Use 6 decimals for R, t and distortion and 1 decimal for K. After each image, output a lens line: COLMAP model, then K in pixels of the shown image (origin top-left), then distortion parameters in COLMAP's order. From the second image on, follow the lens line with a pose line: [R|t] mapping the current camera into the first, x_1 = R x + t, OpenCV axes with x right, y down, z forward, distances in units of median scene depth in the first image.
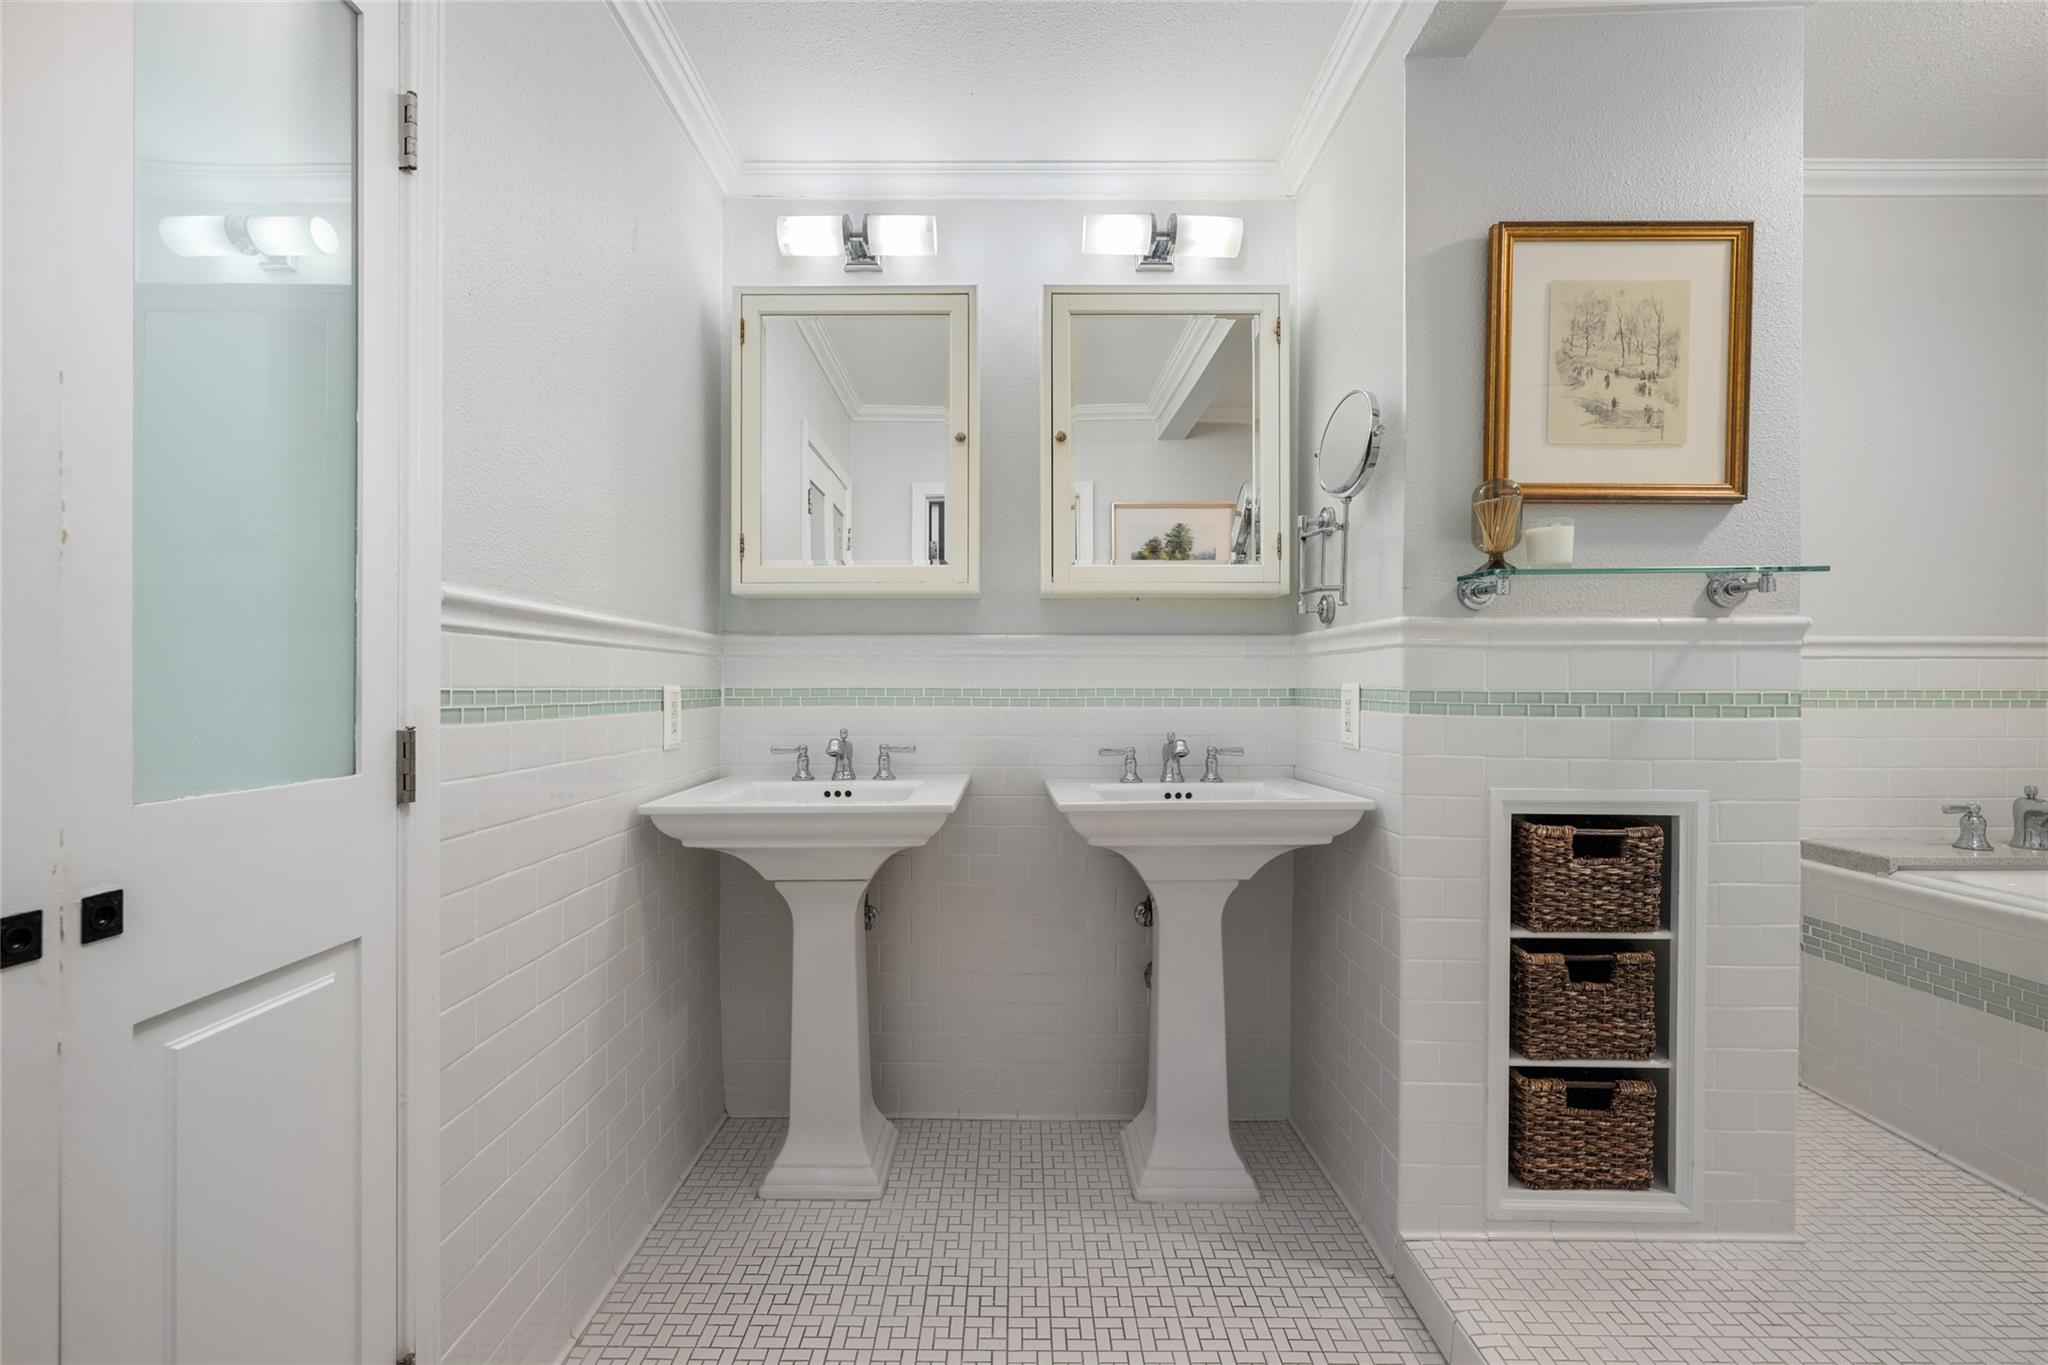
lens RADIAL K [[845.1, 0, 1024.0], [0, 845.1, 682.5], [0, 0, 1]] dist [0.000963, -0.000238]
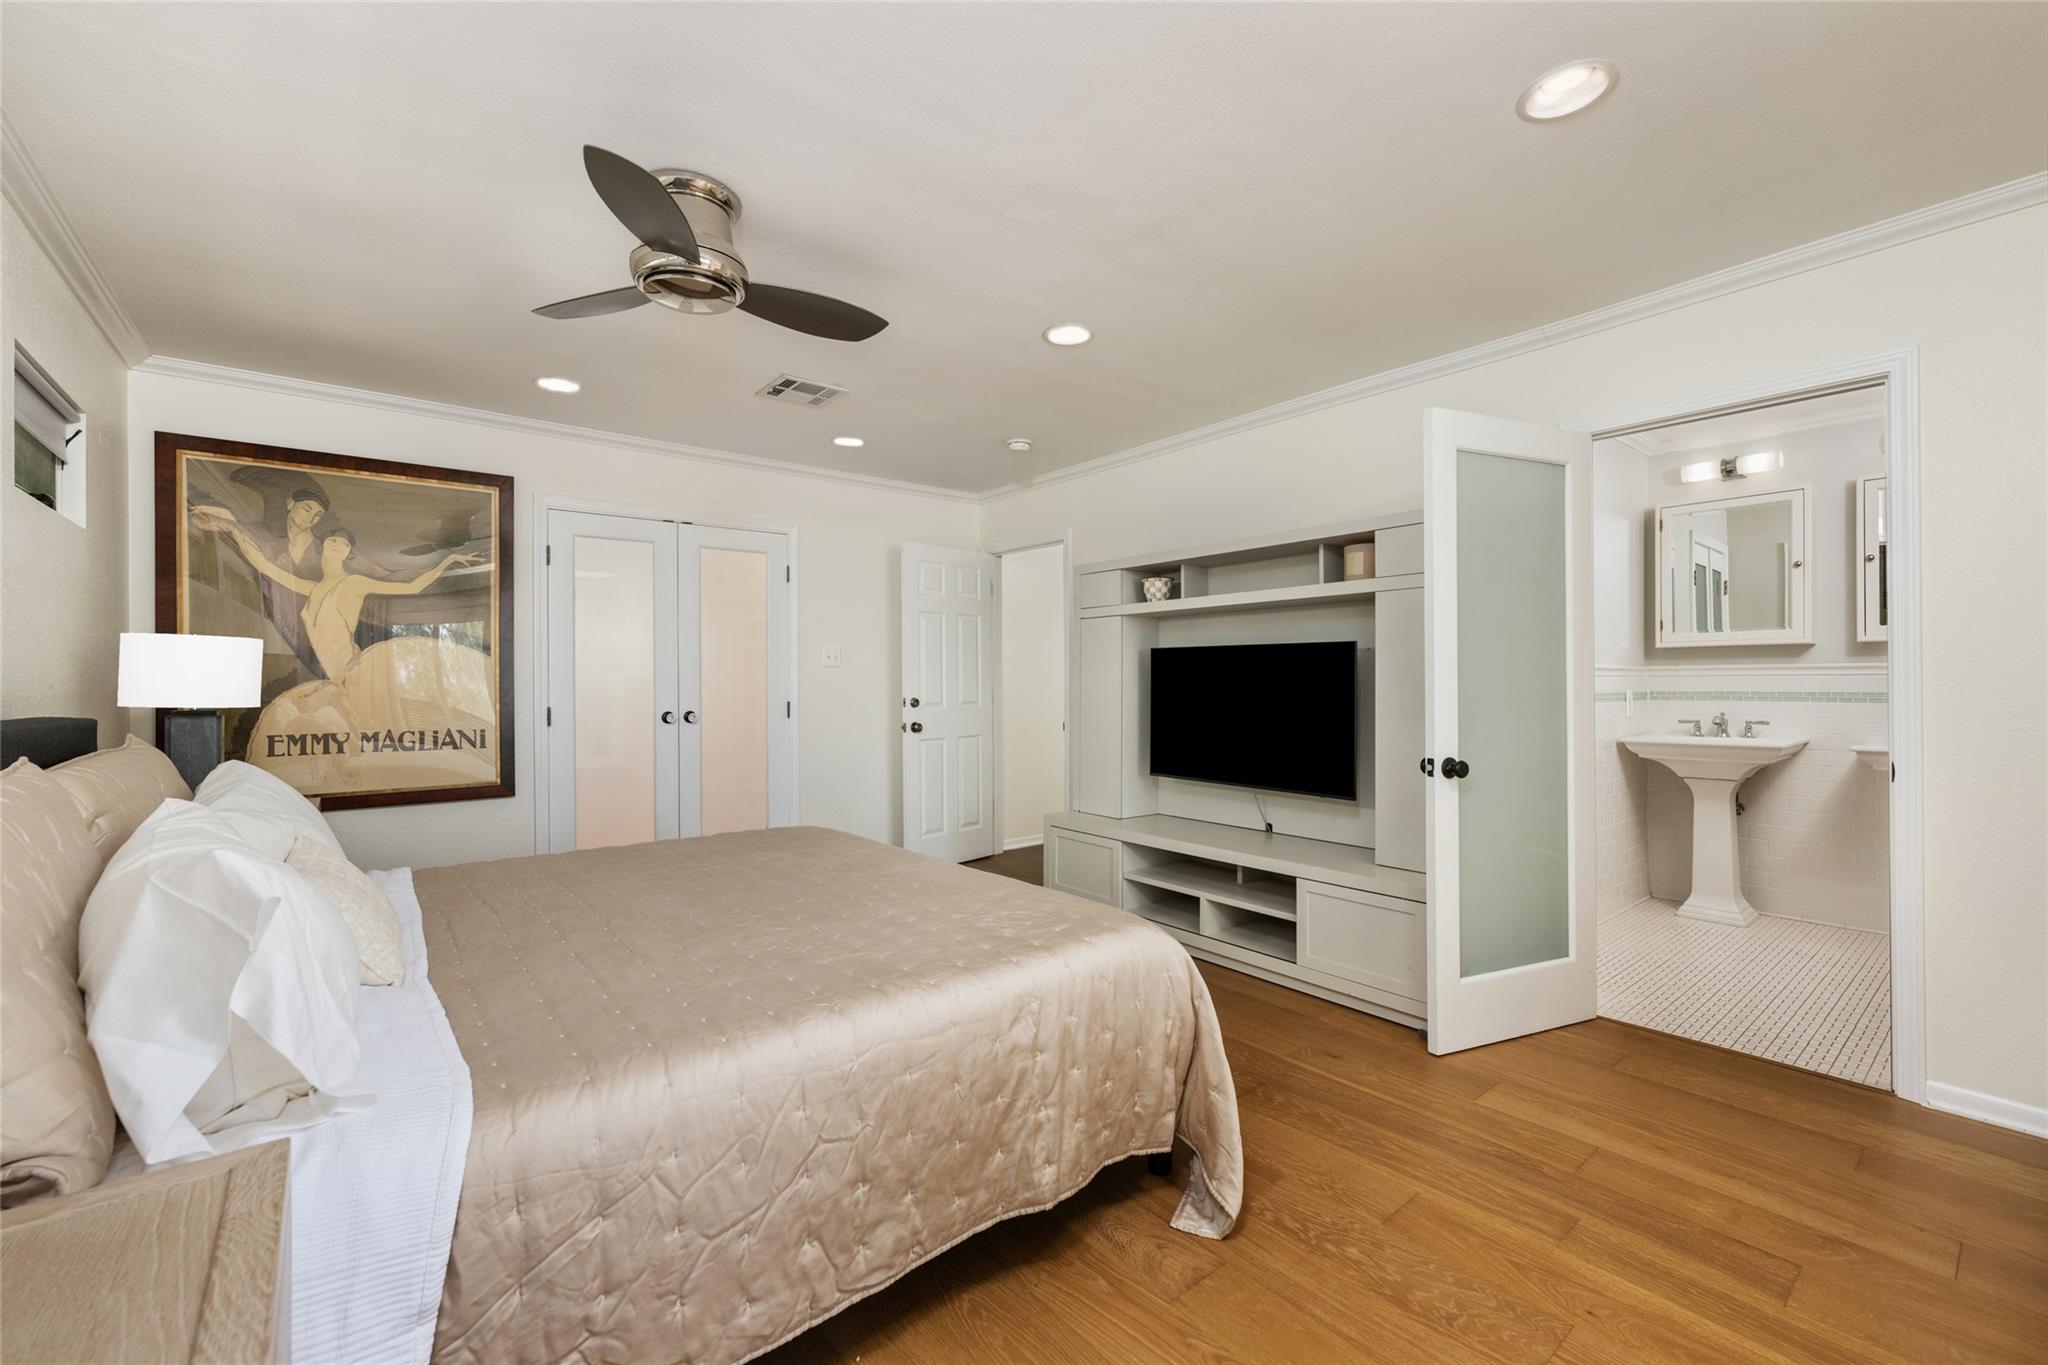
lens RADIAL K [[845.1, 0, 1024.0], [0, 845.1, 682.5], [0, 0, 1]] dist [0.000963, -0.000238]
pose [[0.621620, -0.002808, -0.783314, 0.431484], [0.002716, 0.999995, -0.001430, -0.024036], [0.783314, -0.001239, 0.621625, -2.028900]]
